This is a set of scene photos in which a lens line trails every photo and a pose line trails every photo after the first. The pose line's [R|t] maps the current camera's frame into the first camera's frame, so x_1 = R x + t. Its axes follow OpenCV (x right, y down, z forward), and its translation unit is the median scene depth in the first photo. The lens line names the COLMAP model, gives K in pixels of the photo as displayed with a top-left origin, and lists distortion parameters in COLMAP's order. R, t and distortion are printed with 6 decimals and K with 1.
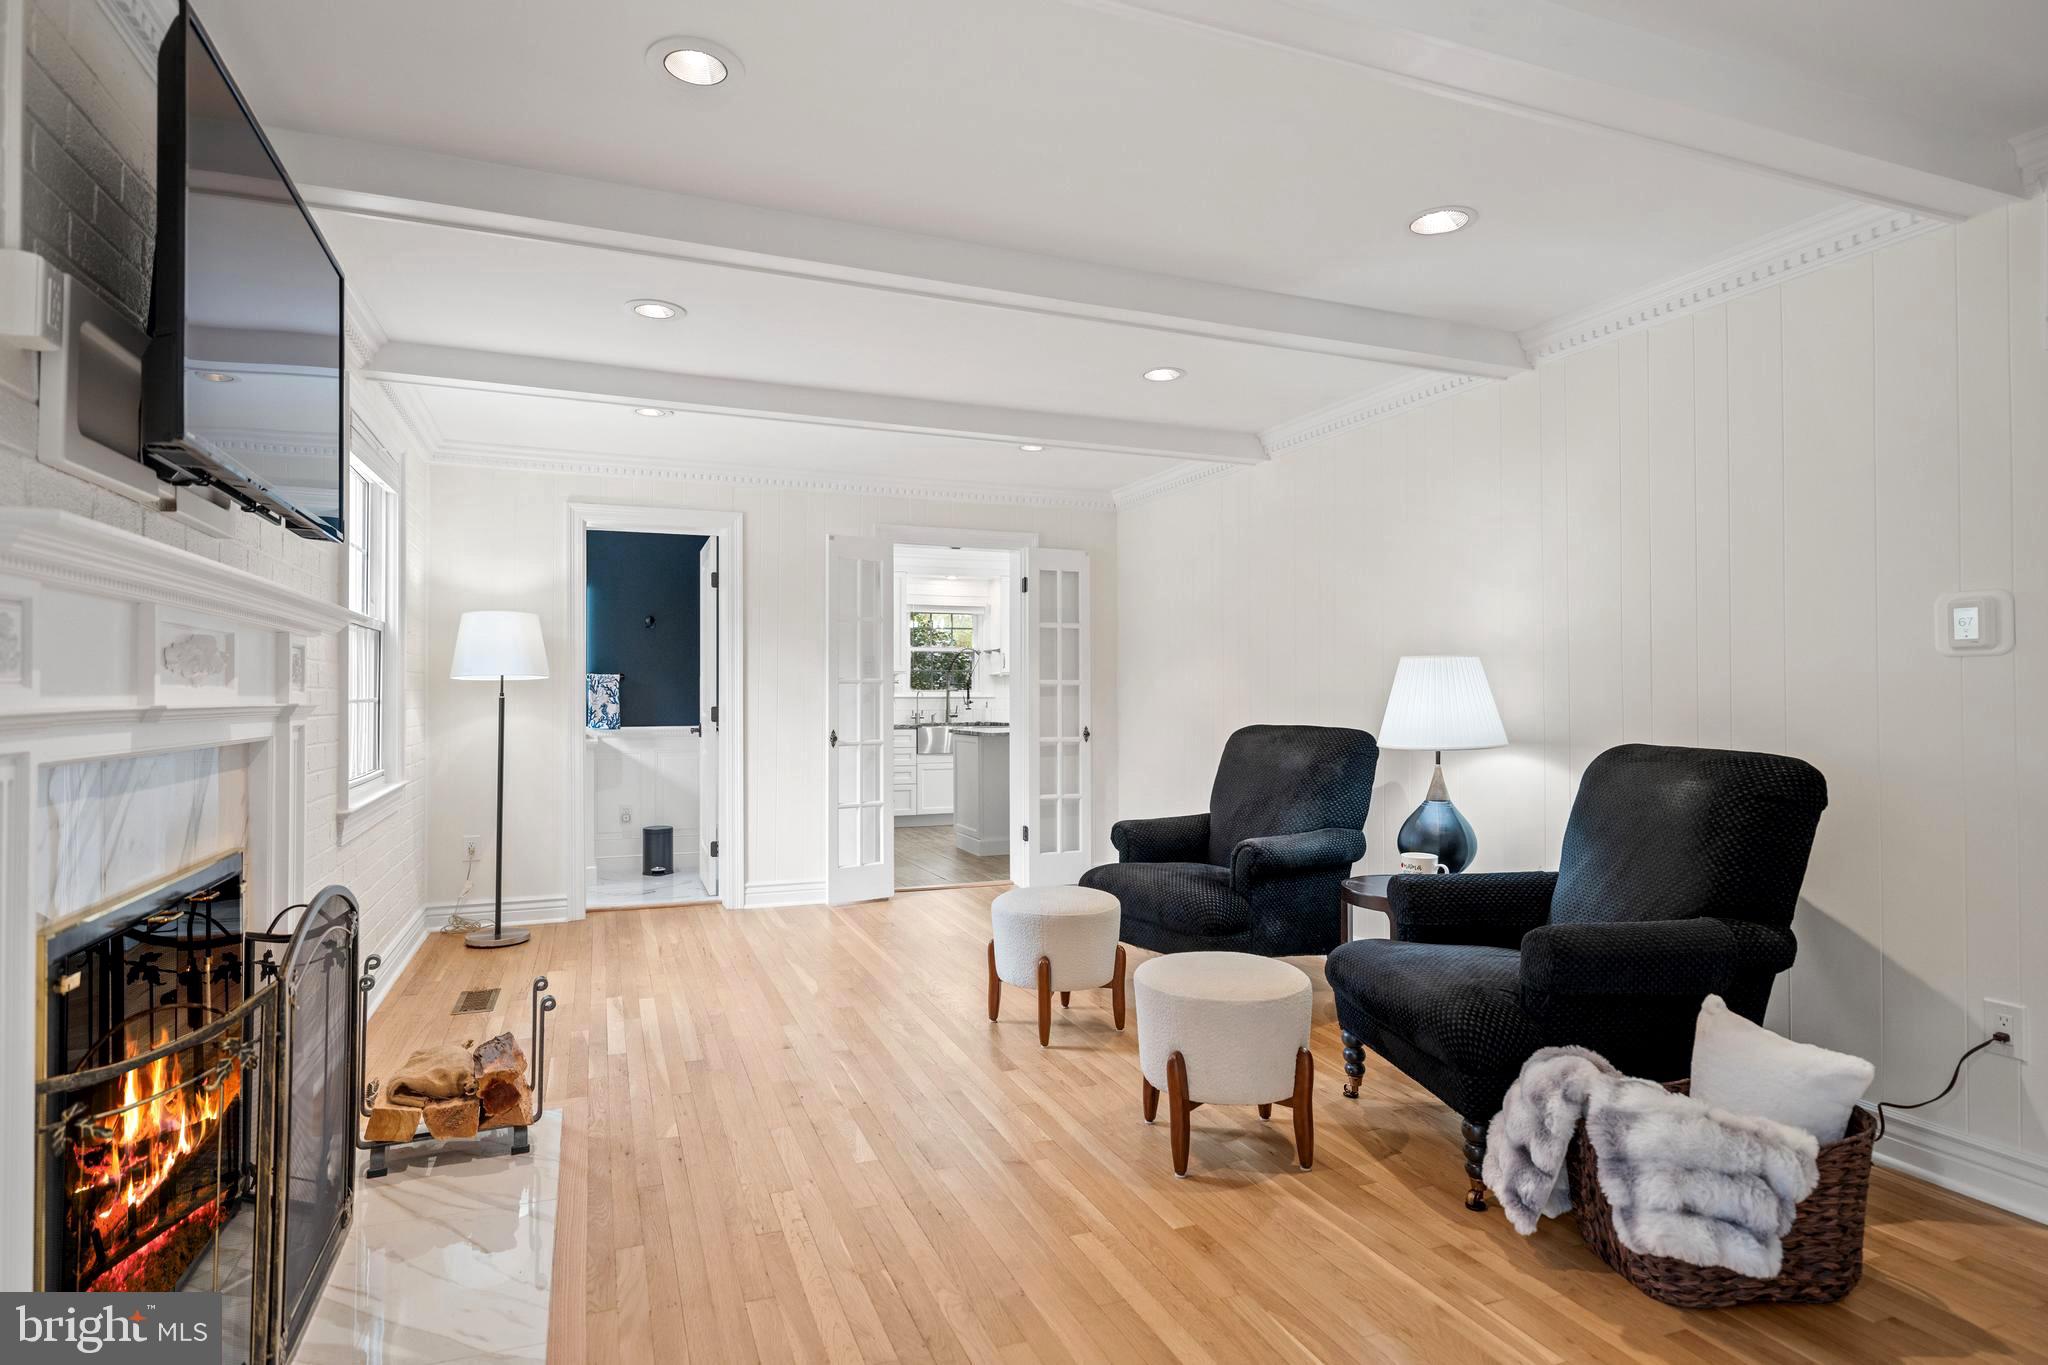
lens RADIAL K [[1090.7, 0, 1026.3], [0, 1090.7, 684.8], [0, 0, 1]] dist [0.001682, 0.000262]
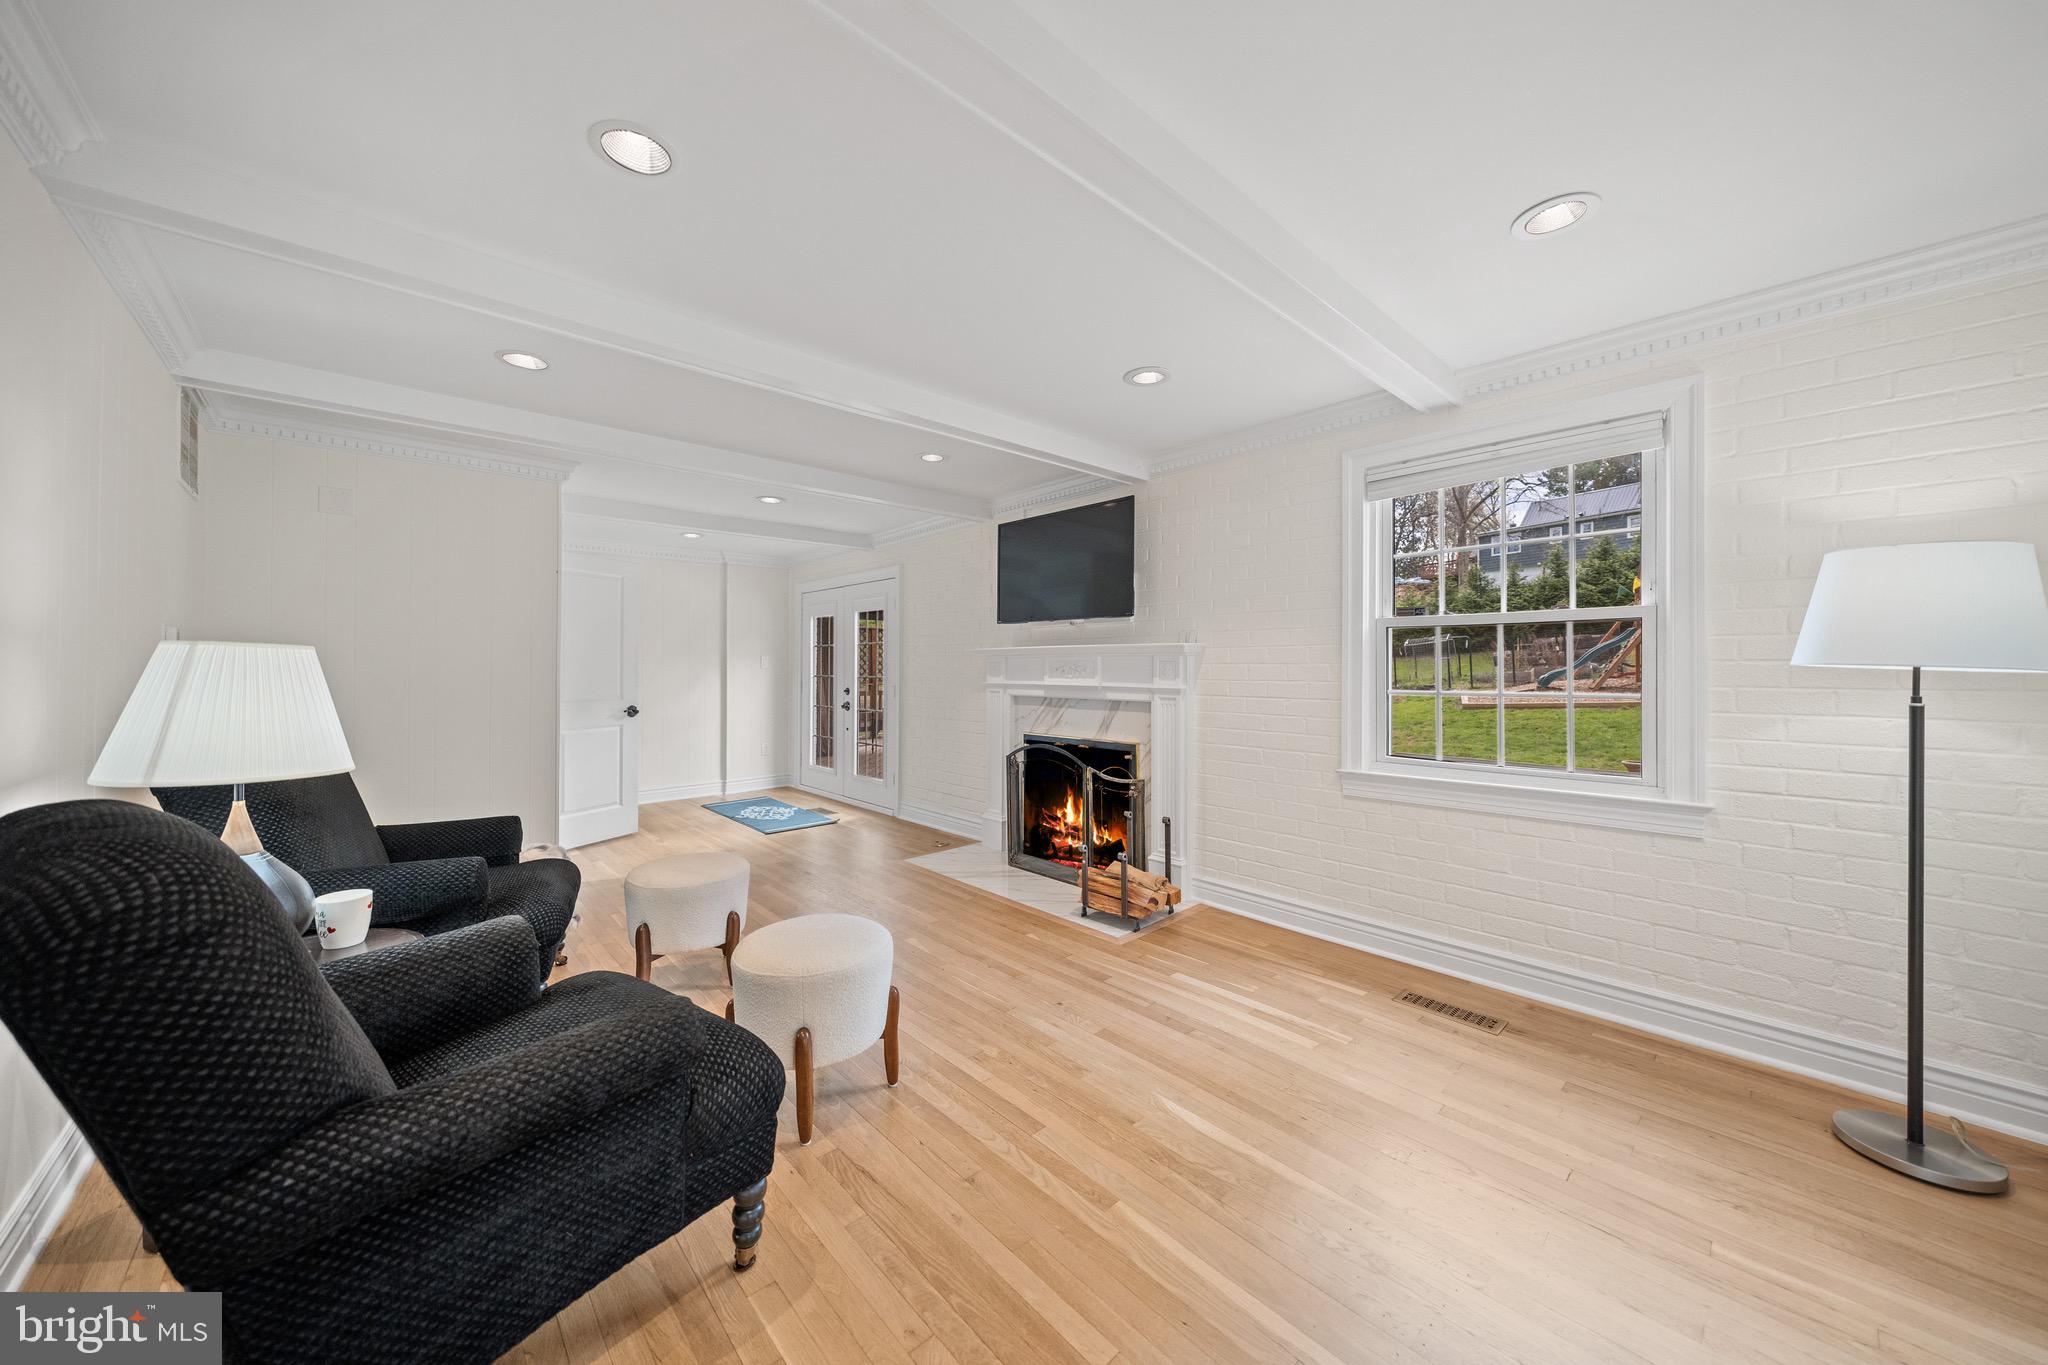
lens RADIAL K [[707.9, 0, 1016.4], [0, 707.9, 669.8], [0, 0, 1]] dist [-0.005019, 0.001001]
pose [[-0.936000, -0.000353, -0.352001, 0.083313], [0.000974, 0.999993, -0.003593, -0.008215], [0.352000, -0.003706, -0.935993, 1.810348]]
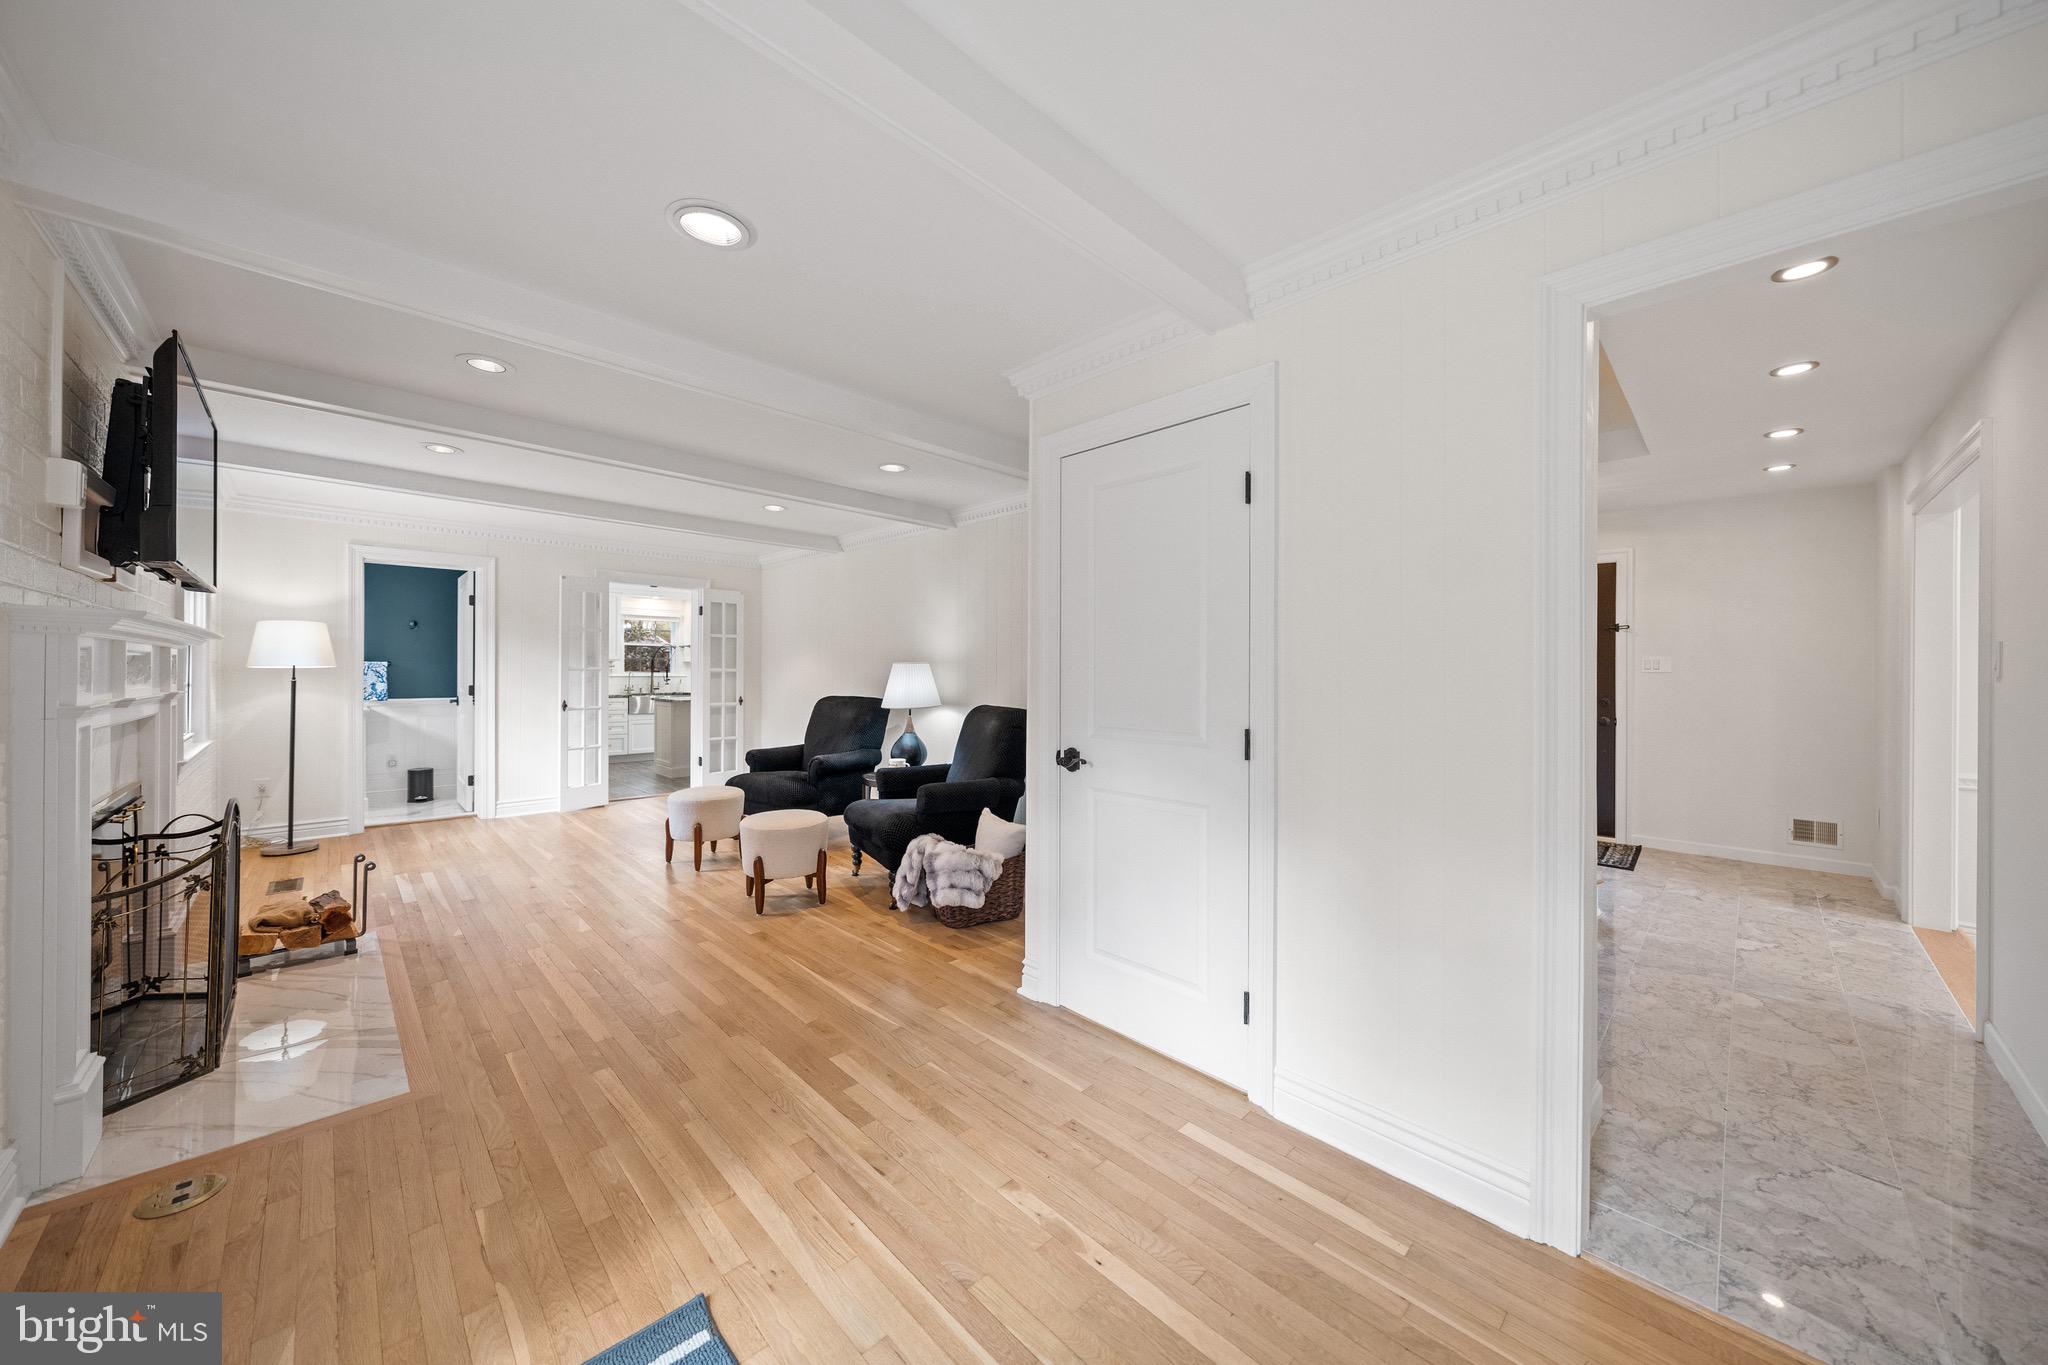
lens RADIAL K [[707.9, 0, 1022.7], [0, 707.9, 667.0], [0, 0, 1]] dist [-0.005019, 0.001001]
pose [[0.920041, 0.007086, 0.391757, 0.057523], [-0.008543, 0.999962, 0.001976, -0.026259], [-0.391728, -0.005165, 0.920067, -0.357777]]
